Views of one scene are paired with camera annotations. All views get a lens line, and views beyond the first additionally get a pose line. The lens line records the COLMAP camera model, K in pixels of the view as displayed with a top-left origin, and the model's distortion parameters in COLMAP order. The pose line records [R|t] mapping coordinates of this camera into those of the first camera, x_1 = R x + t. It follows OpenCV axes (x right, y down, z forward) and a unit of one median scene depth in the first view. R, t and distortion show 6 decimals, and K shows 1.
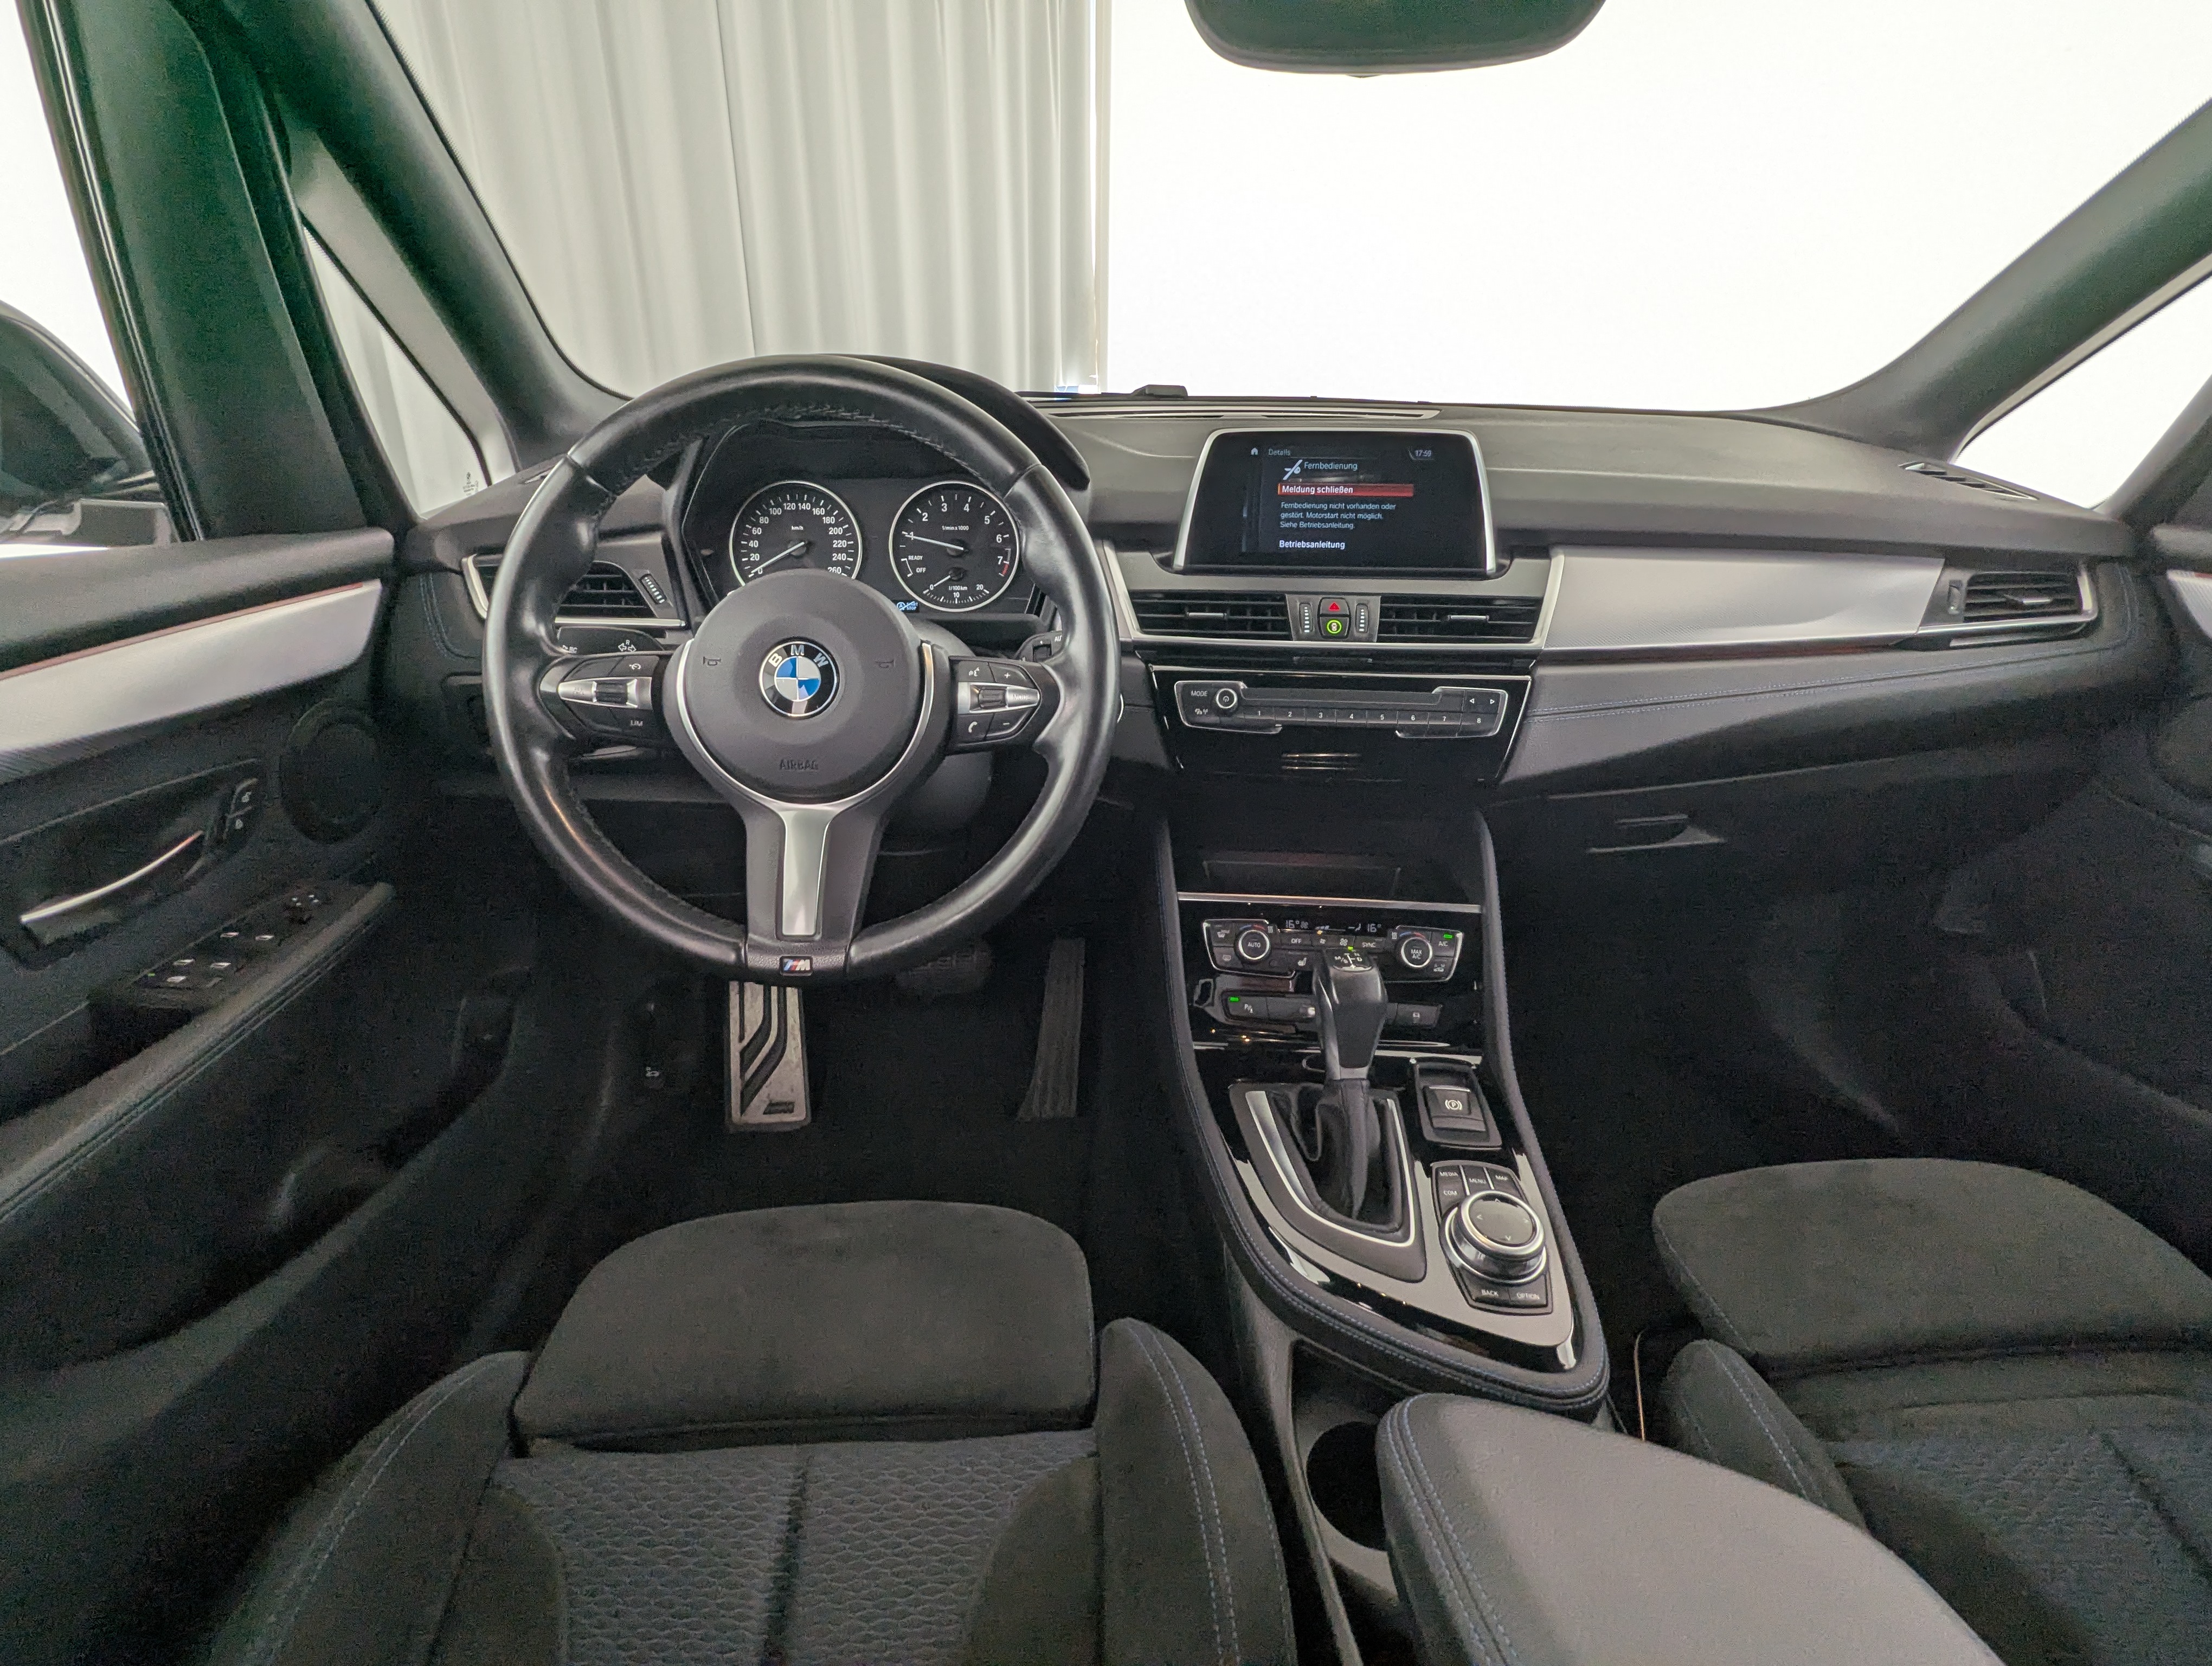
lens RADIAL K [[1040.4, 0, 1111.7], [0, 1040.4, 814.5], [0, 0, 1]] dist [0.001211, 0.000797]
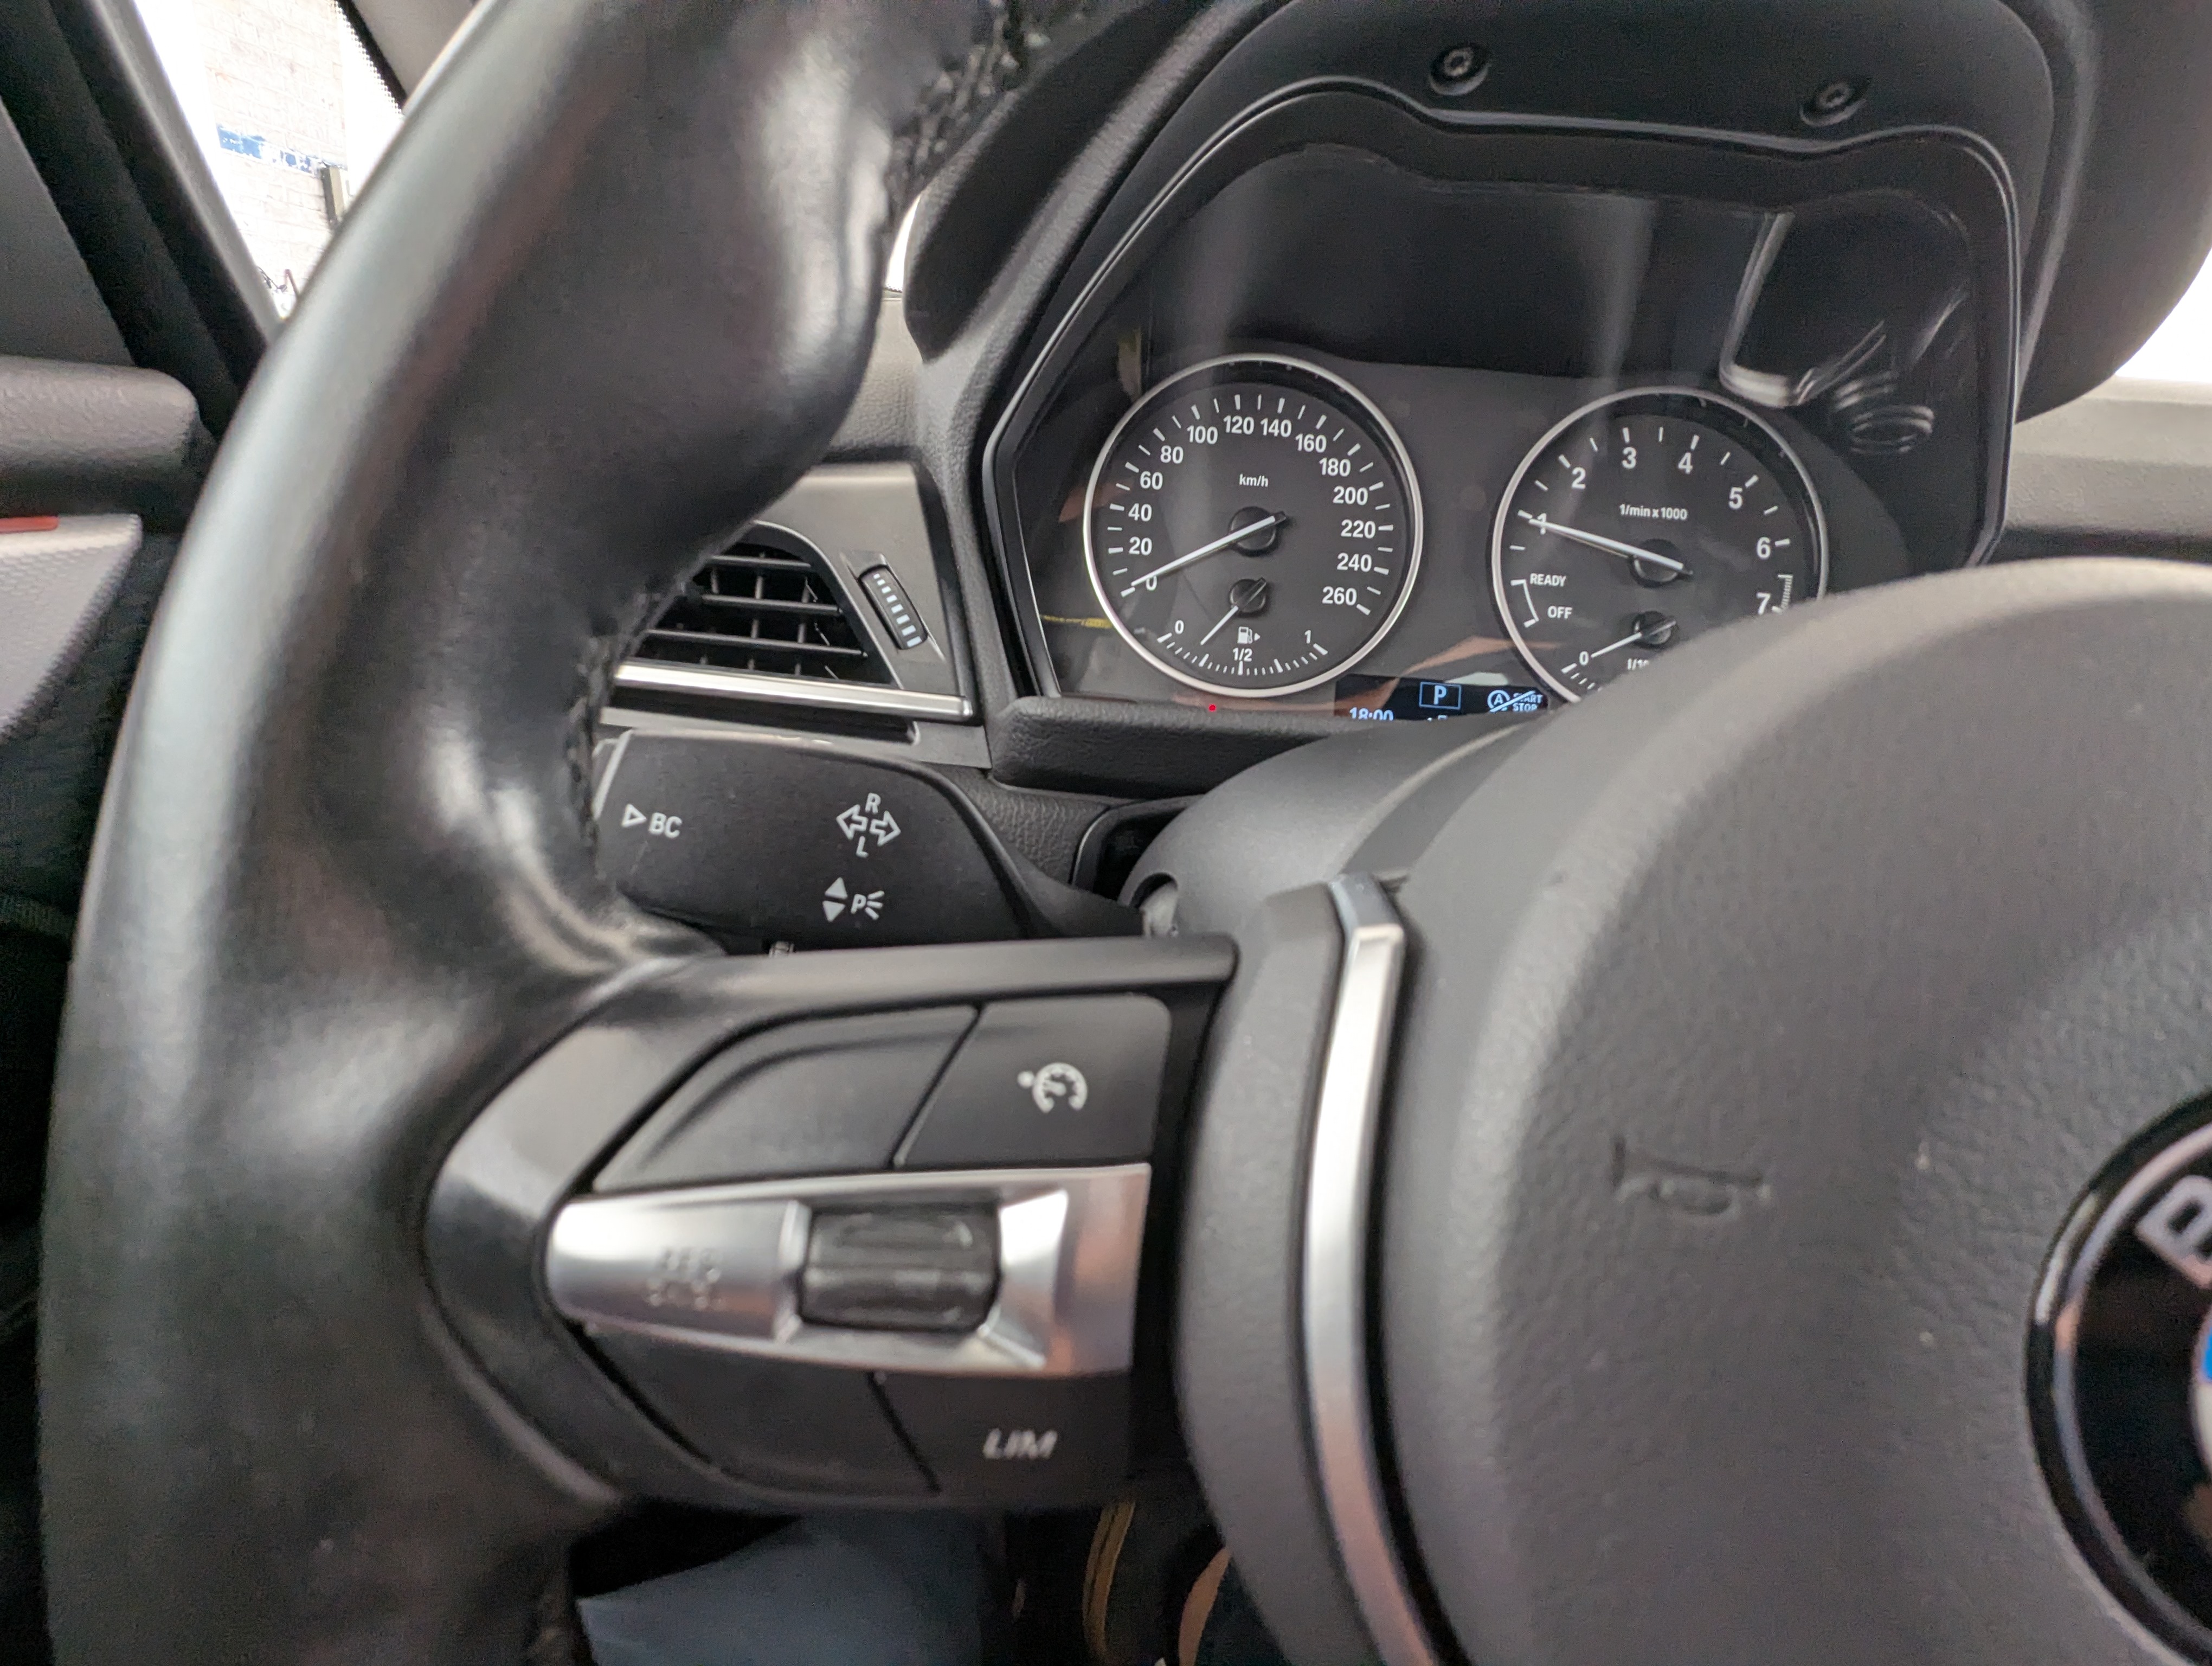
lens RADIAL K [[1040.4, 0, 1111.7], [0, 1040.4, 814.5], [0, 0, 1]] dist [0.001211, 0.000797]
pose [[0.995052, 0.087157, -0.047706, -0.326876], [-0.089279, 0.995020, -0.044314, -0.129907], [0.043606, 0.048354, 0.997878, 0.618309]]
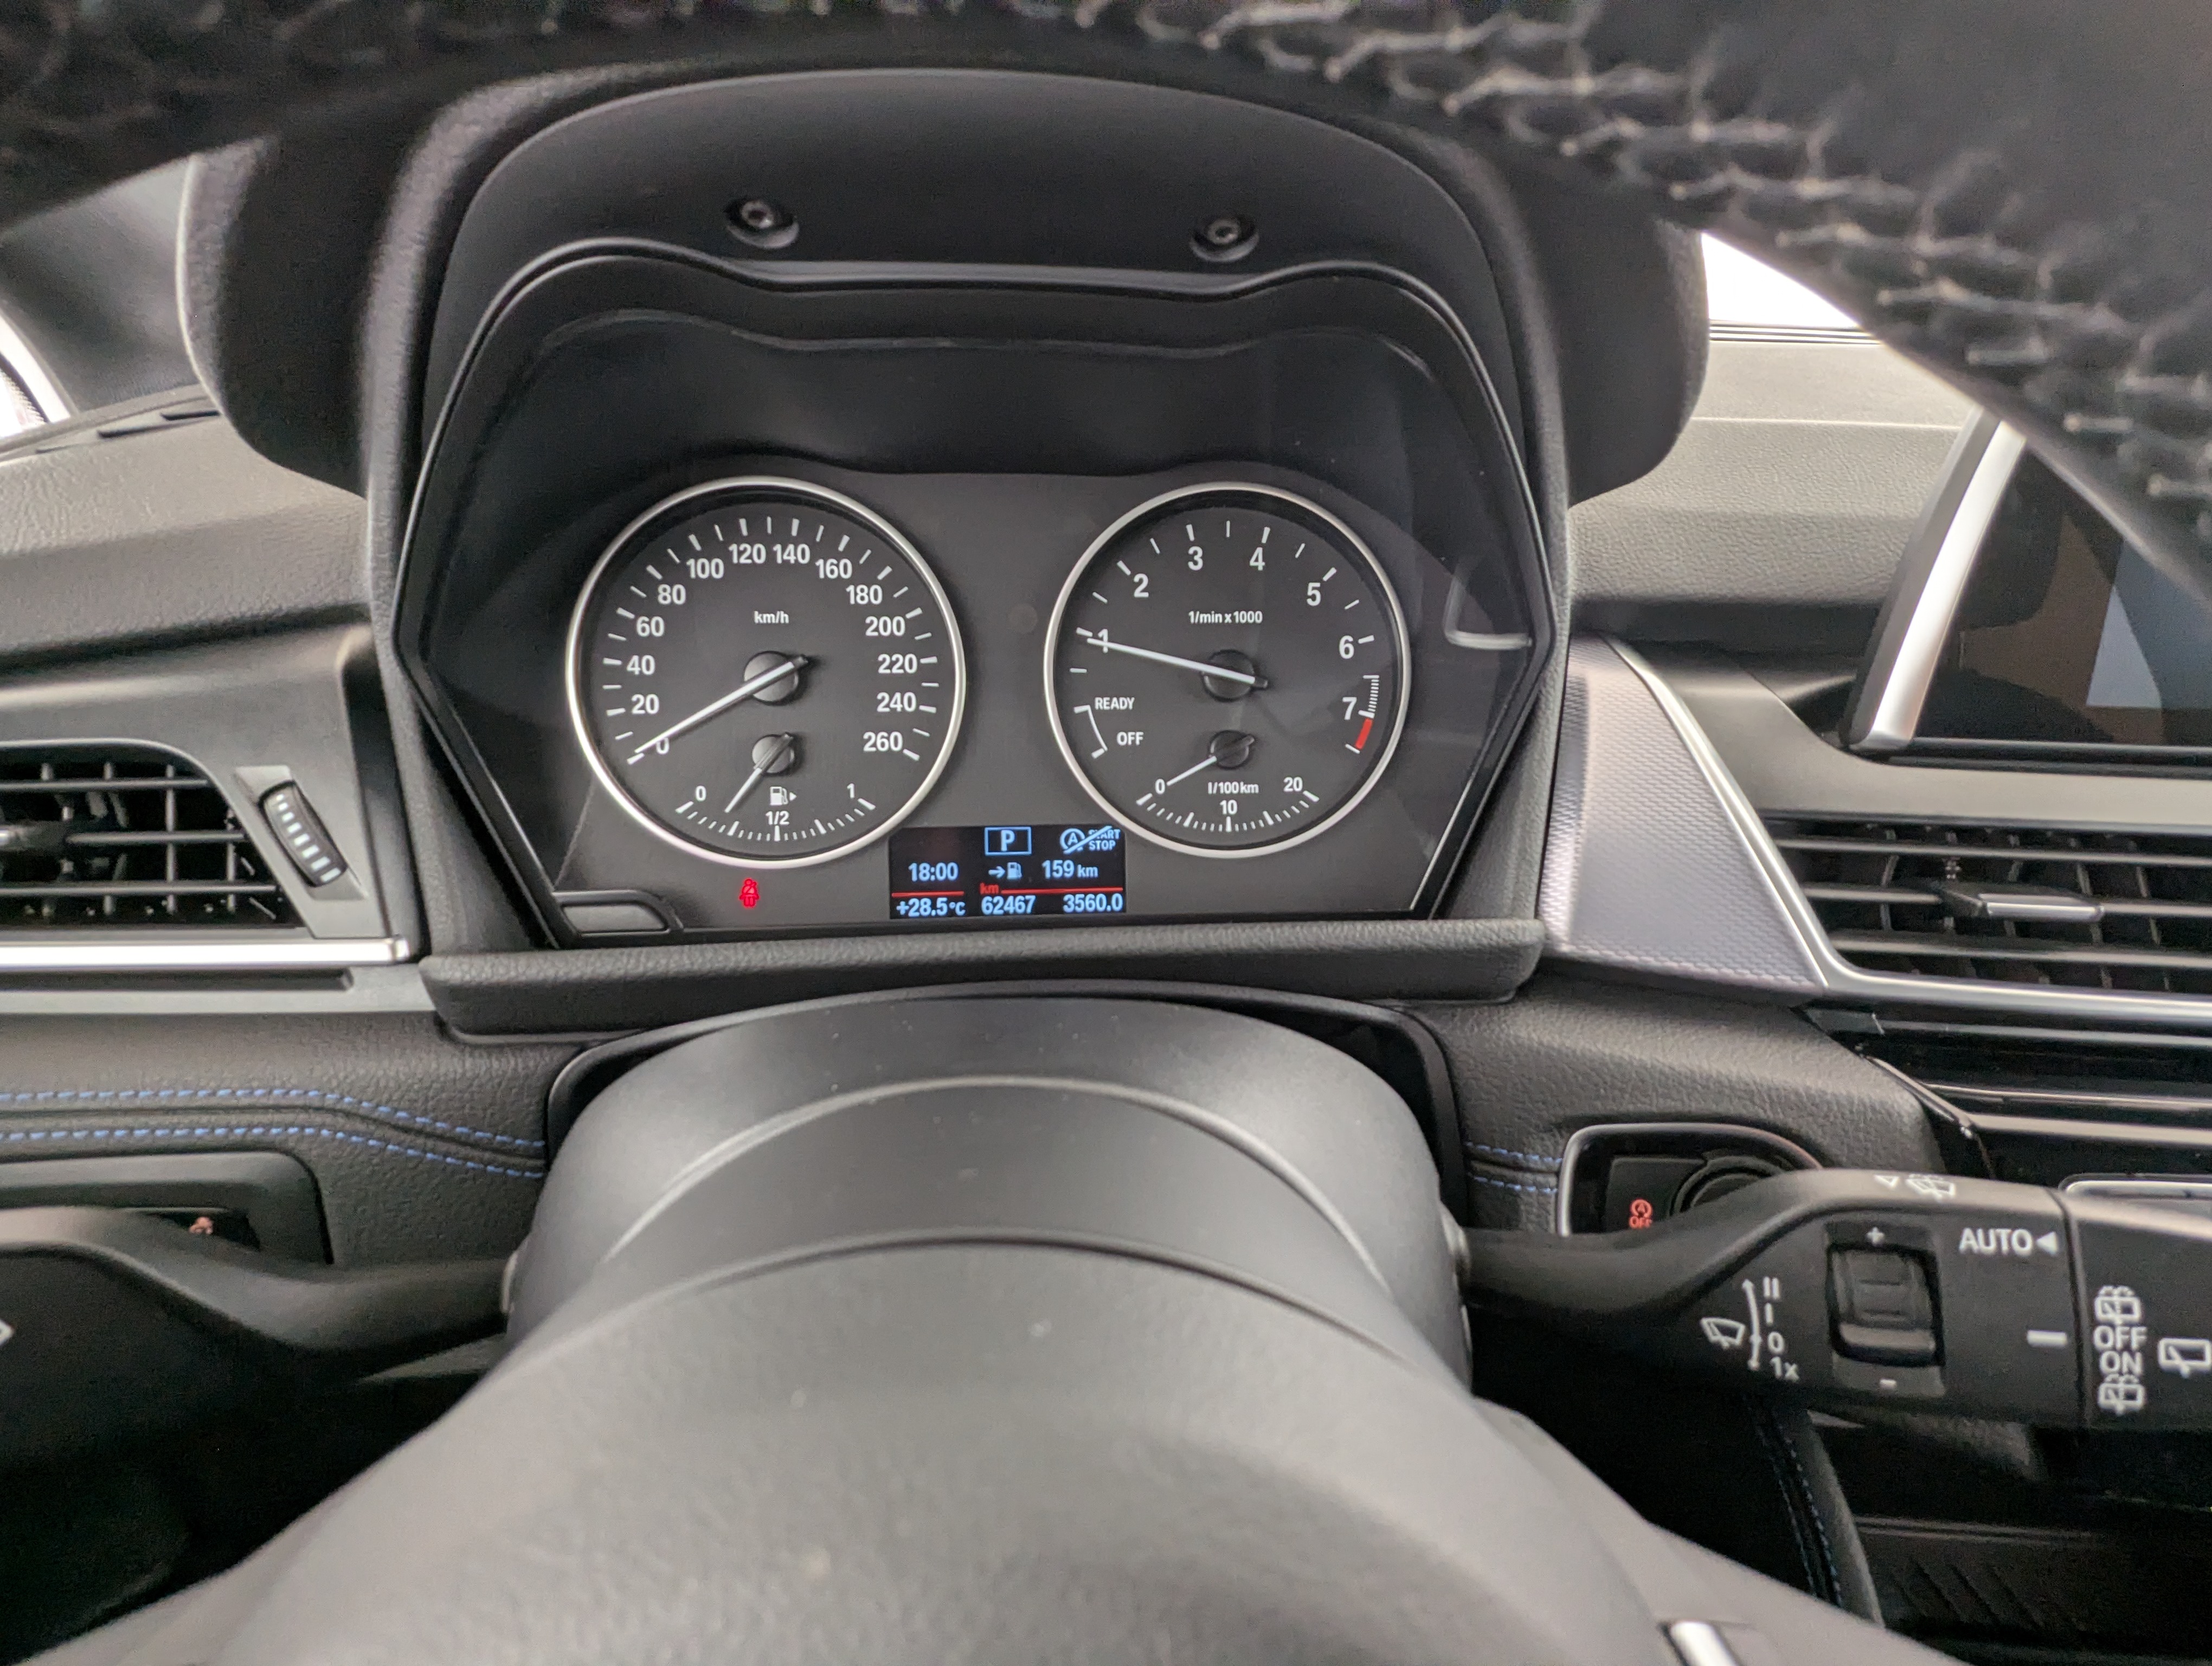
lens RADIAL K [[1040.4, 0, 1111.7], [0, 1040.4, 814.5], [0, 0, 1]] dist [0.001211, 0.000797]
pose [[0.999225, -0.001563, 0.039341, -0.205477], [0.000344, 0.999520, 0.030980, -0.222440], [-0.039370, -0.030943, 0.998745, 0.656706]]
